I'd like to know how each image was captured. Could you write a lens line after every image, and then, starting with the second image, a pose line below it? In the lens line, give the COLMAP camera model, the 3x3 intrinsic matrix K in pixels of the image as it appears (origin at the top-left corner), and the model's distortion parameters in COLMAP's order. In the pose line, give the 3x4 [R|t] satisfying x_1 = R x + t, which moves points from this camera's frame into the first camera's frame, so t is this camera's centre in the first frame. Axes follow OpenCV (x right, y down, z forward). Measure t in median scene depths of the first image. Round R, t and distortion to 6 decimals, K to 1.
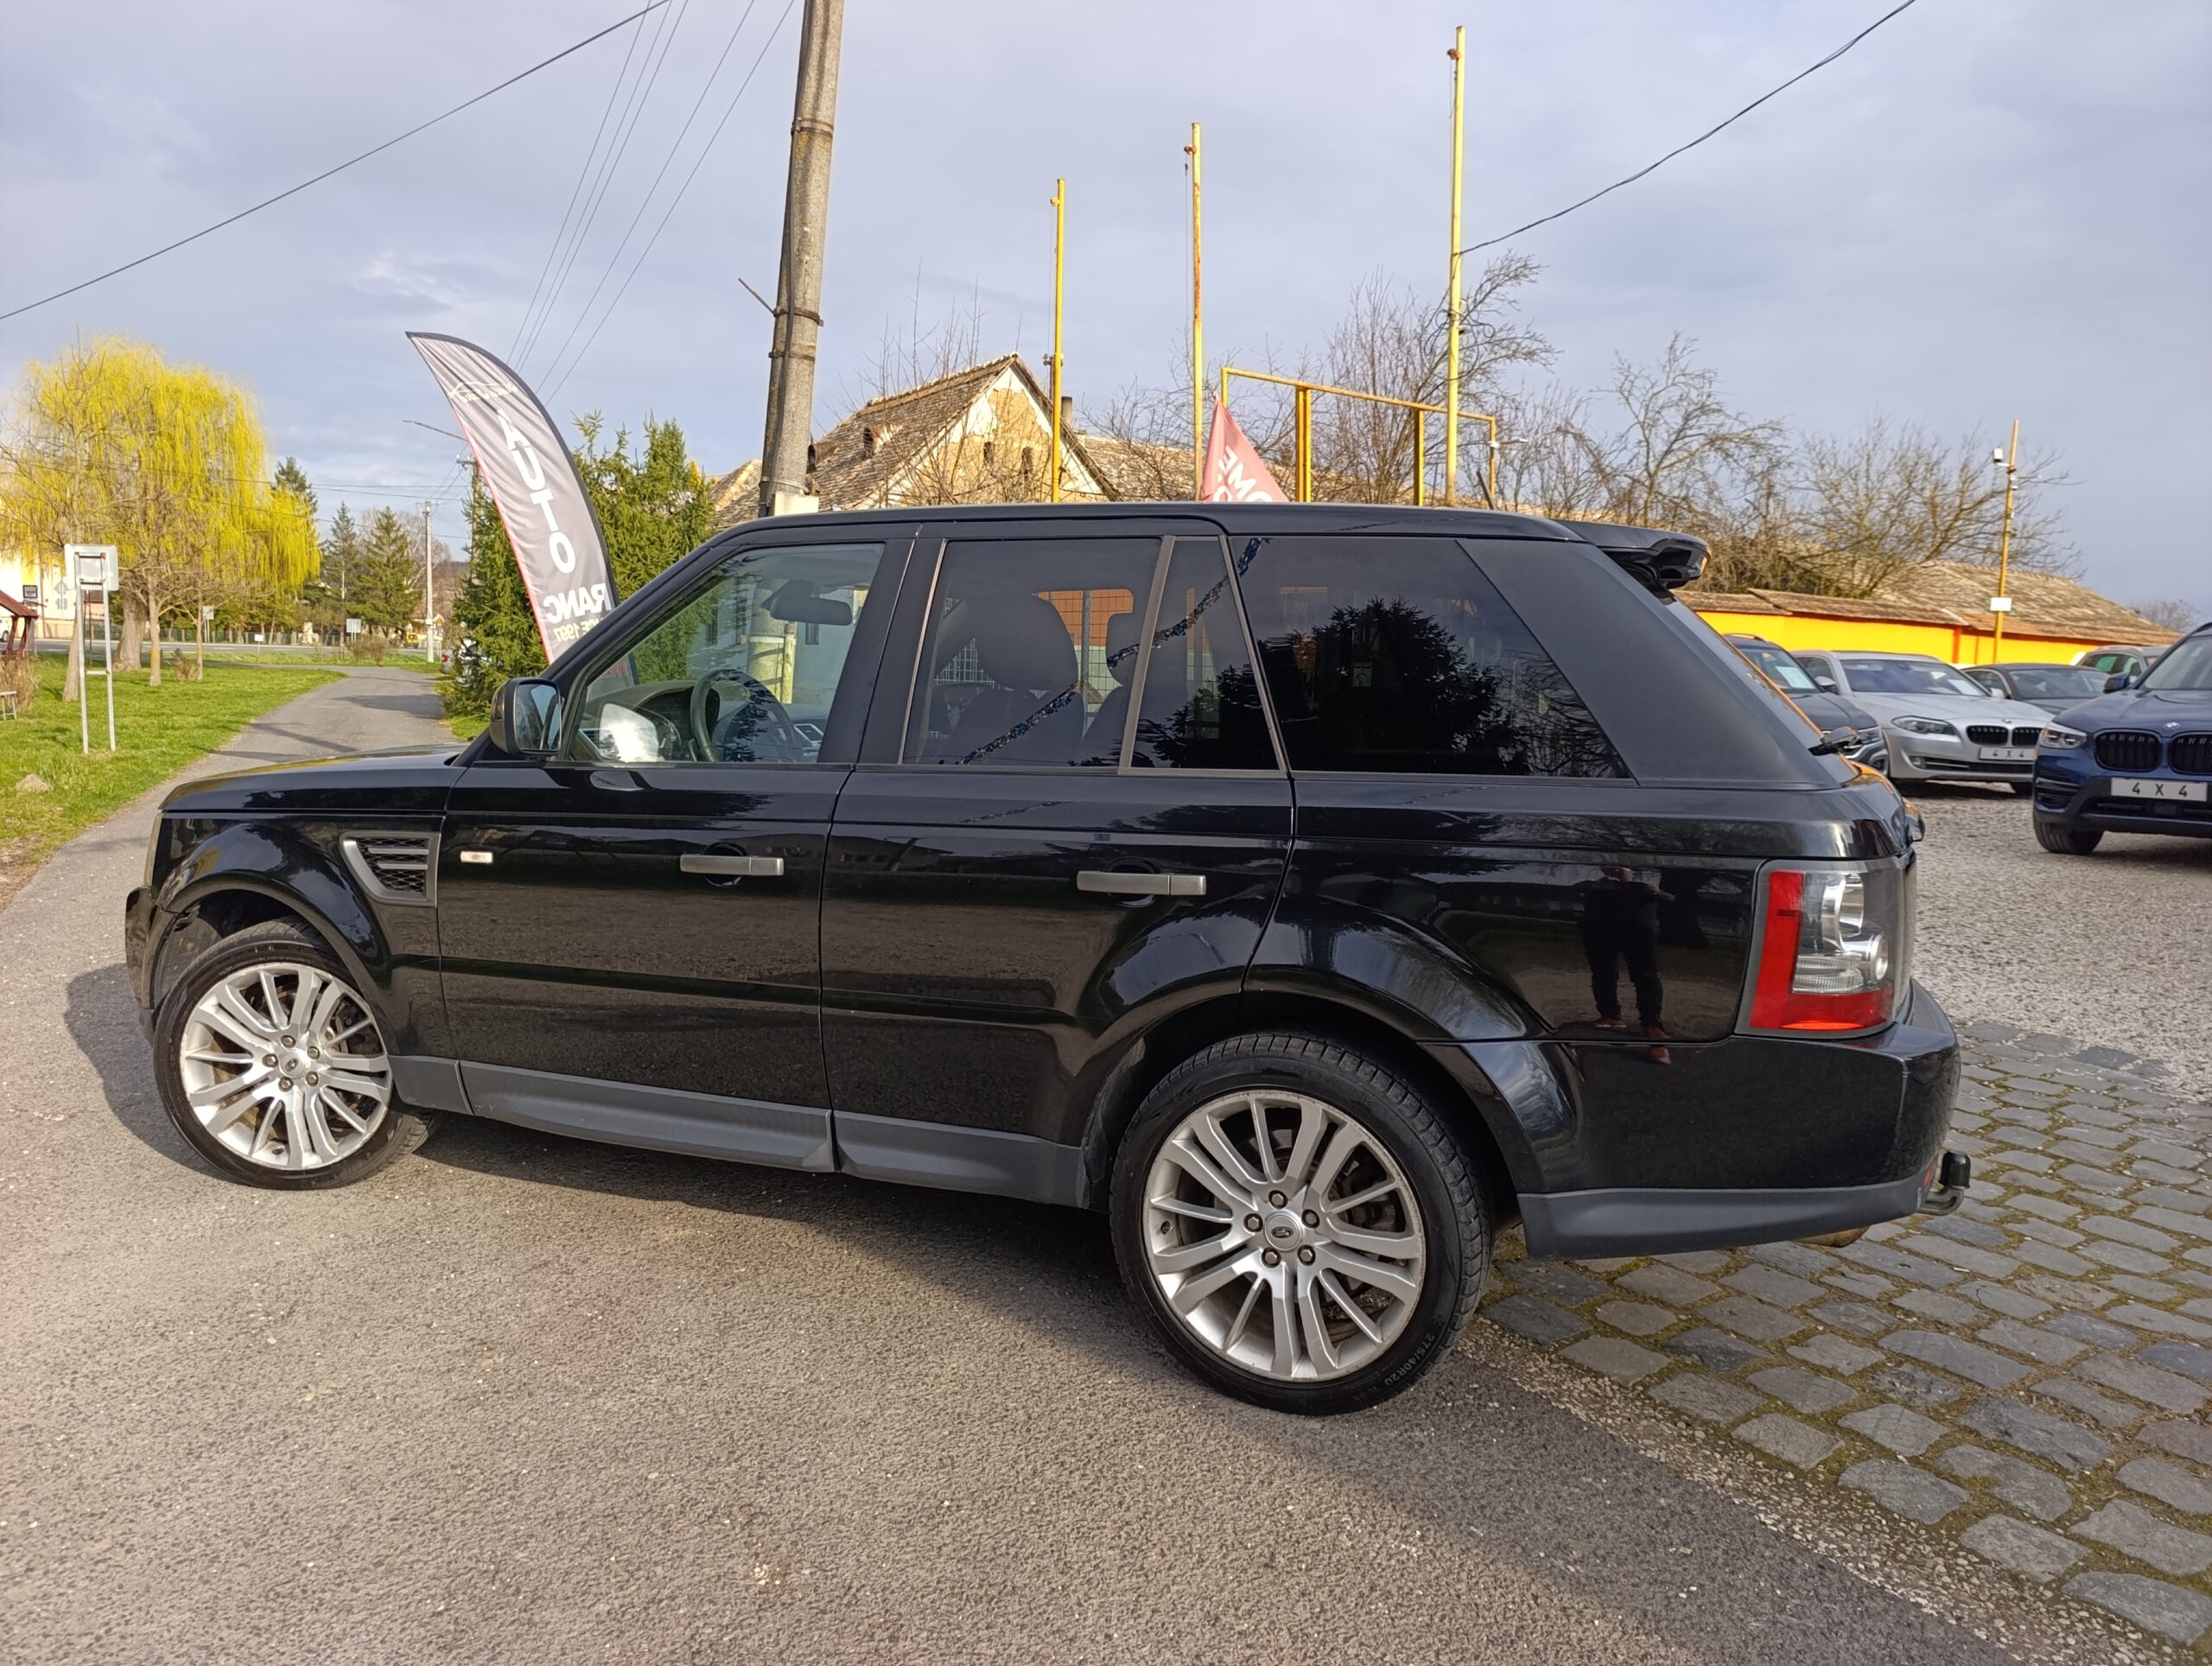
lens RADIAL K [[1544.0, 0, 1107.7], [0, 1544.0, 832.2], [0, 0, 1]] dist [-0.000054, -0.007531]
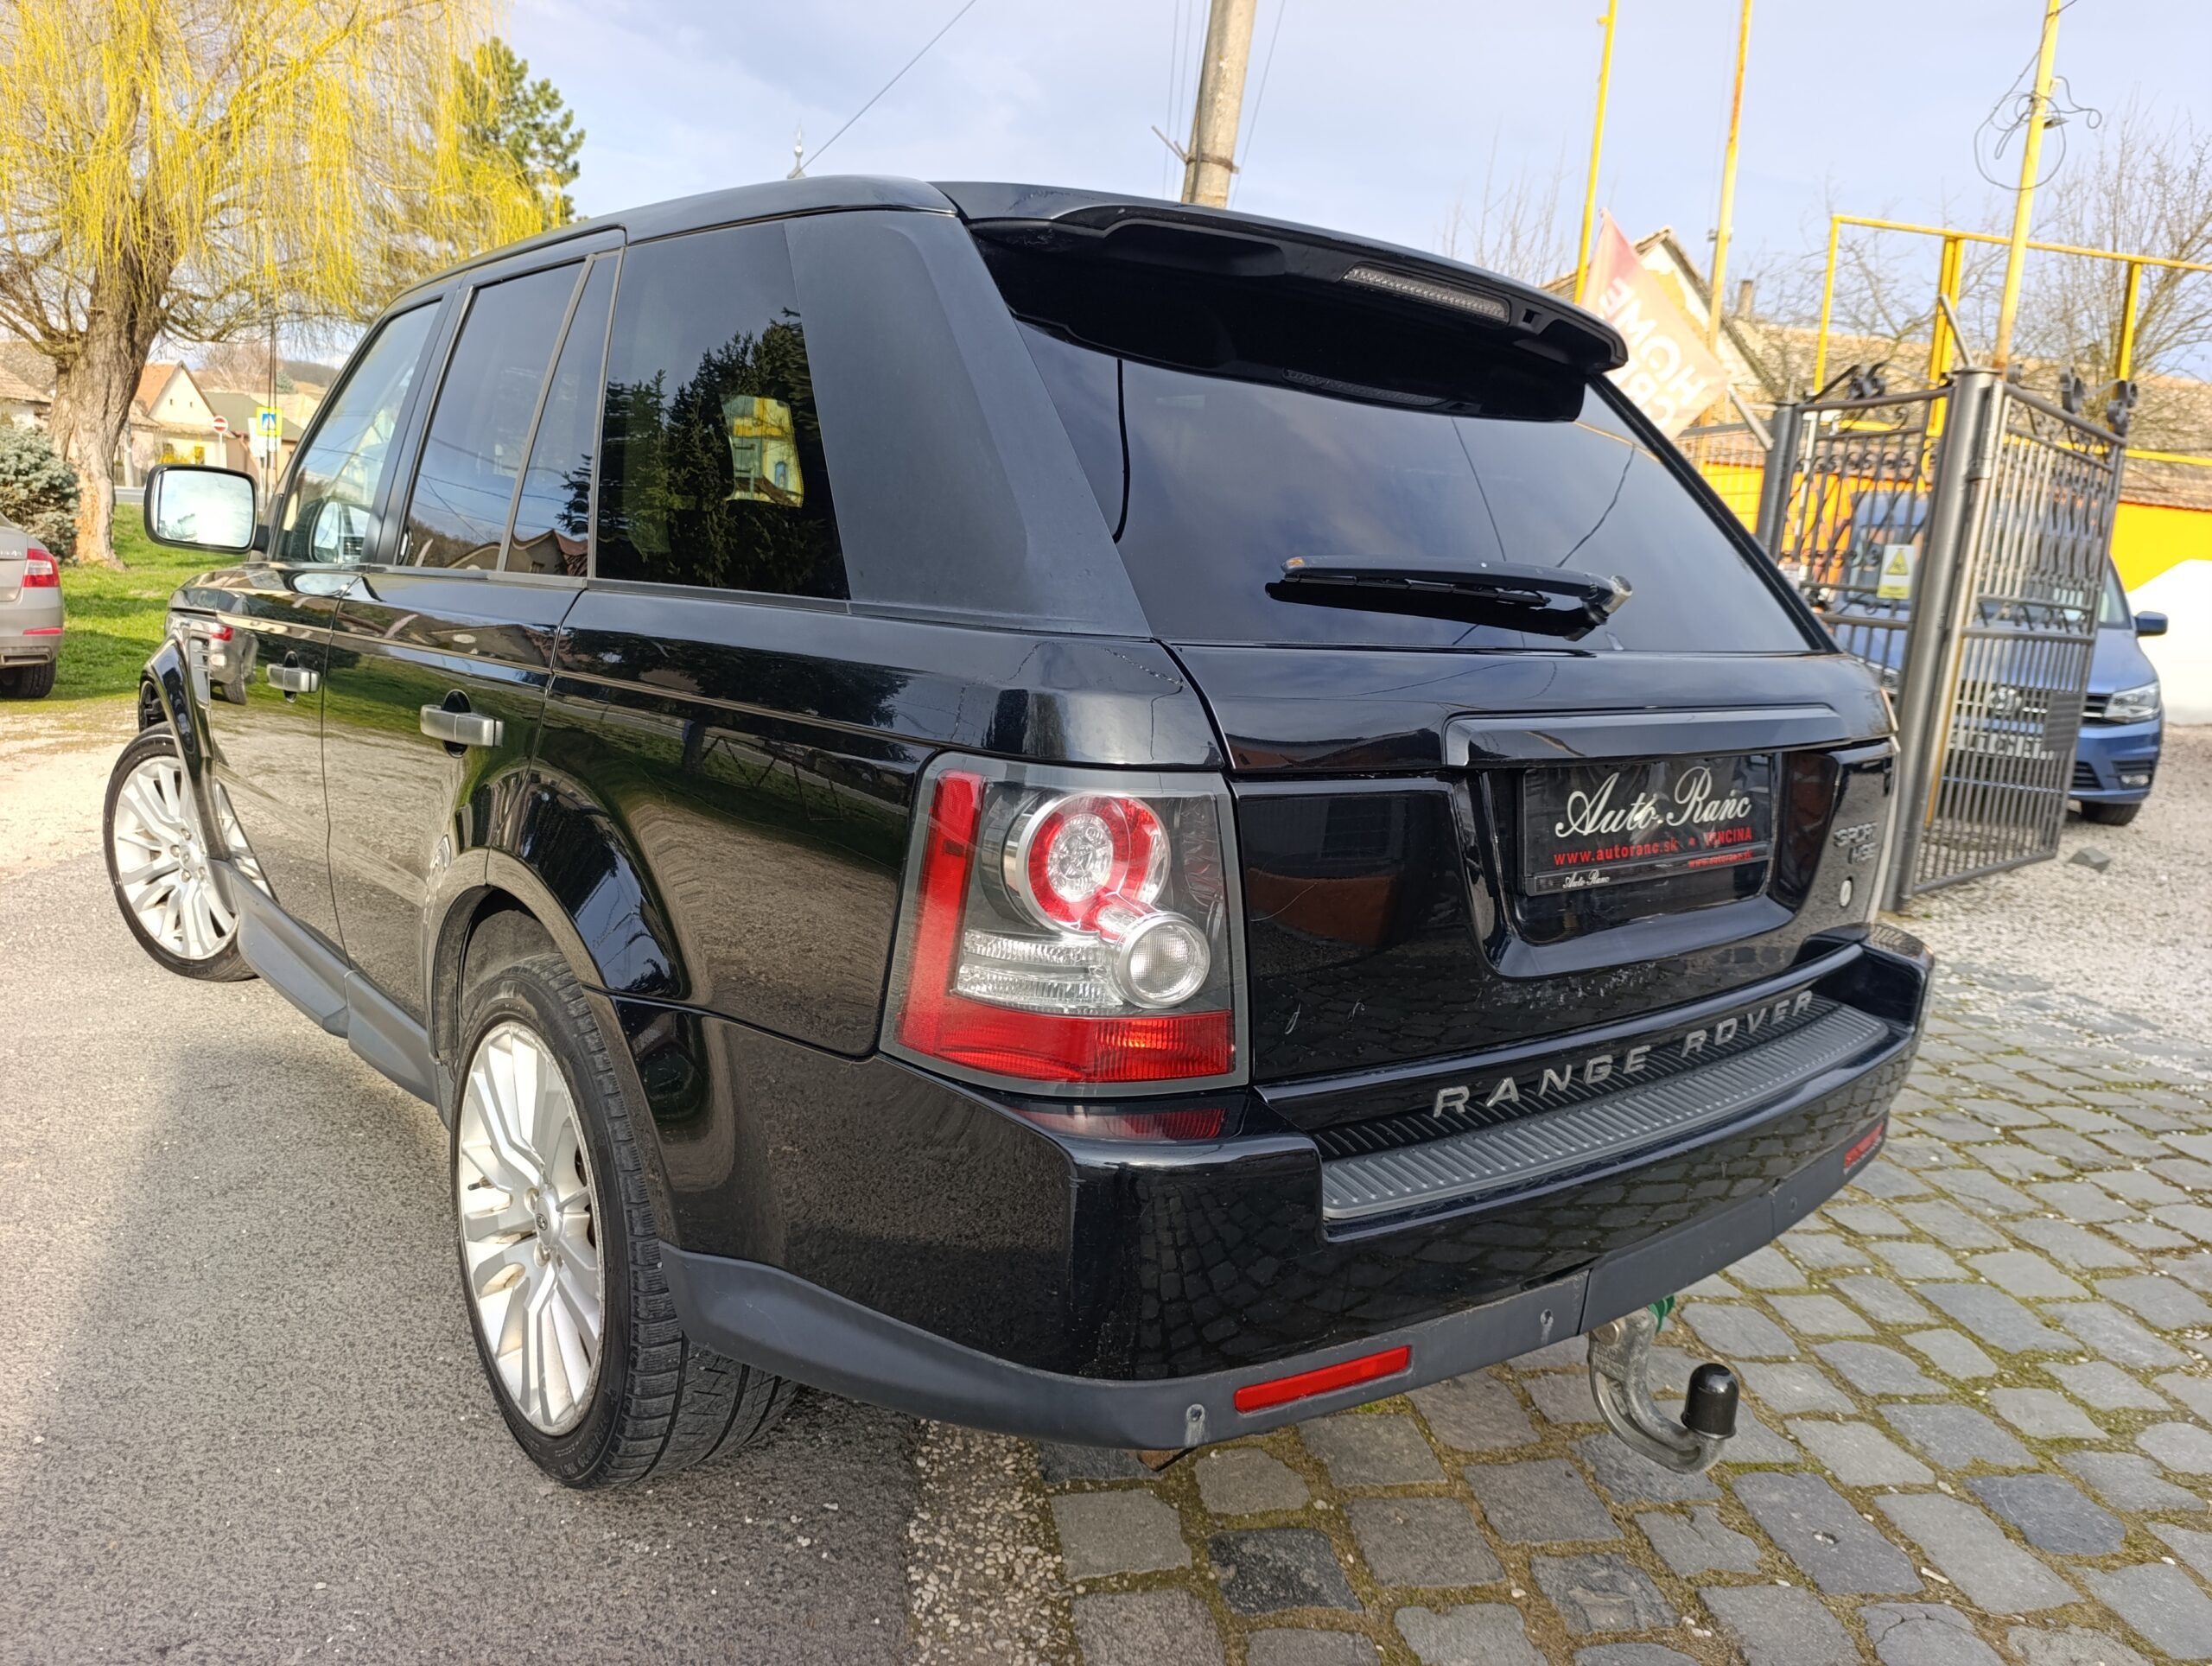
lens RADIAL K [[1544.0, 0, 1096.6], [0, 1544.0, 833.5], [0, 0, 1]] dist [-0.000054, -0.007531]
pose [[0.890758, 0.118312, -0.438807, 0.570720], [-0.095513, 0.992691, 0.073763, 0.000343], [0.444327, -0.023794, 0.895548, 0.417801]]
